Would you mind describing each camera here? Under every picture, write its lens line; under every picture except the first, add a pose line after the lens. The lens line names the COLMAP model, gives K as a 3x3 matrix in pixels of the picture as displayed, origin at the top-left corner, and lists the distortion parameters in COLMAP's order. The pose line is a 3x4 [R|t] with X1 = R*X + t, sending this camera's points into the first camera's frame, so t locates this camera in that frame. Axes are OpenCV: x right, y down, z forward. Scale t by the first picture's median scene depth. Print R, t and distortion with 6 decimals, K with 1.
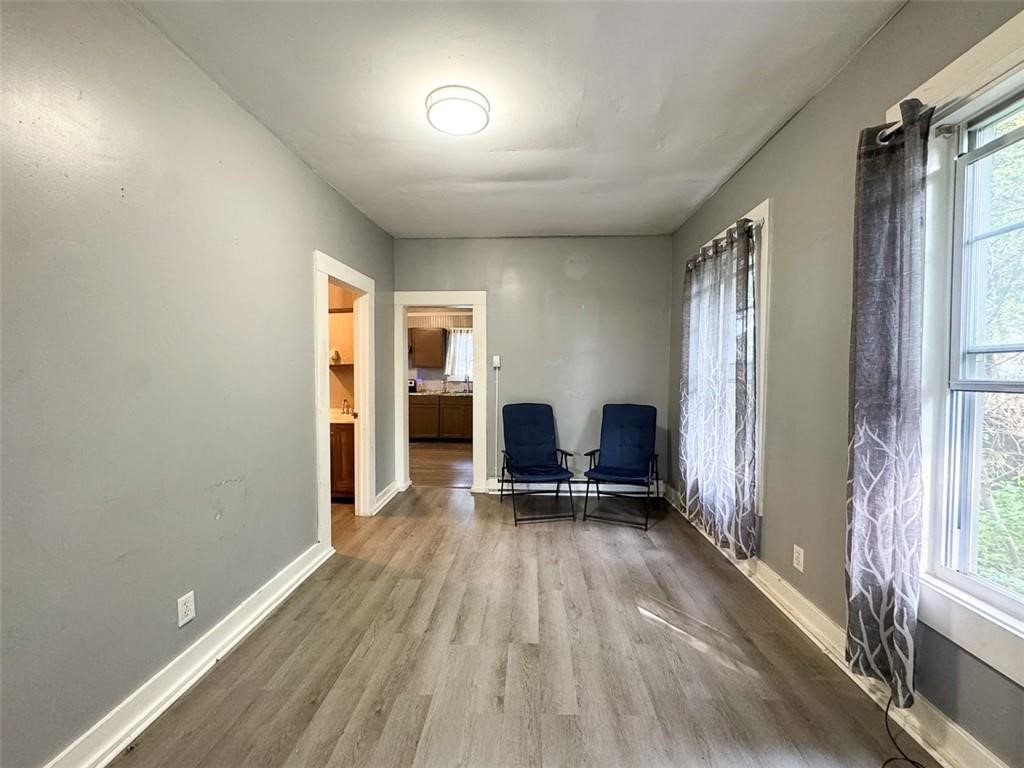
lens RADIAL K [[409.7, 0, 511.5], [0, 409.7, 382.4], [0, 0, 1]] dist [-0.003261, 0.000027]
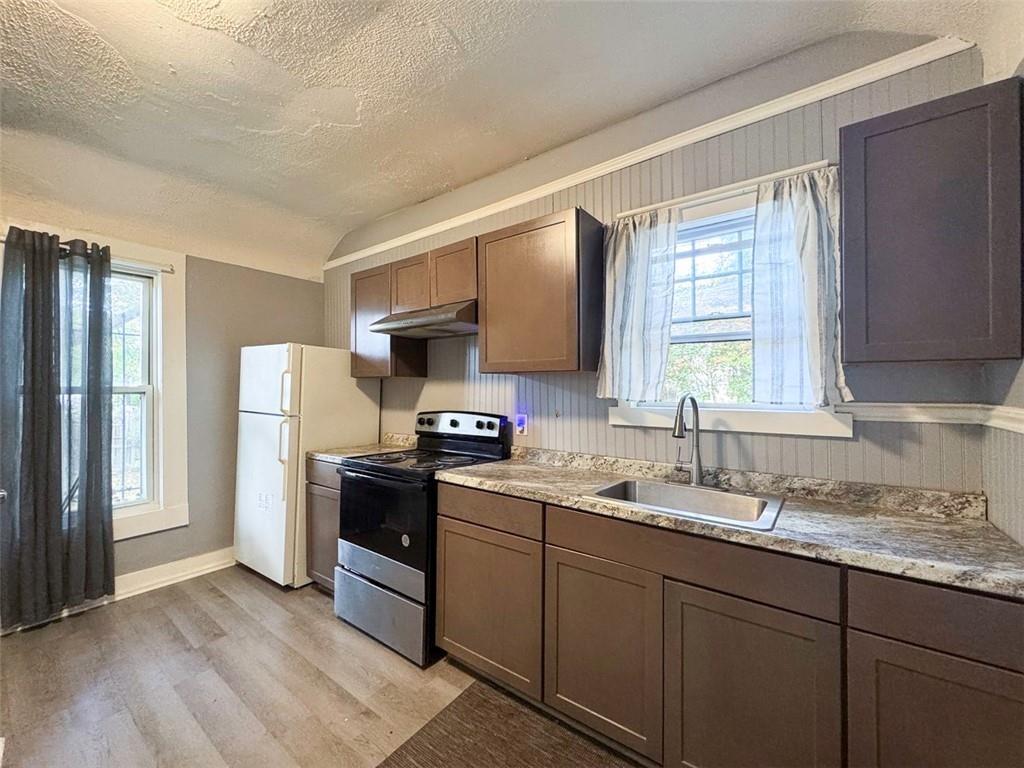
lens RADIAL K [[409.7, 0, 513.0], [0, 409.7, 385.1], [0, 0, 1]] dist [-0.003261, 0.000027]
pose [[0.831544, -0.010687, -0.555356, -0.065335], [-0.007114, 0.999528, -0.029886, -0.018828], [0.555413, 0.028802, 0.831076, 0.752455]]
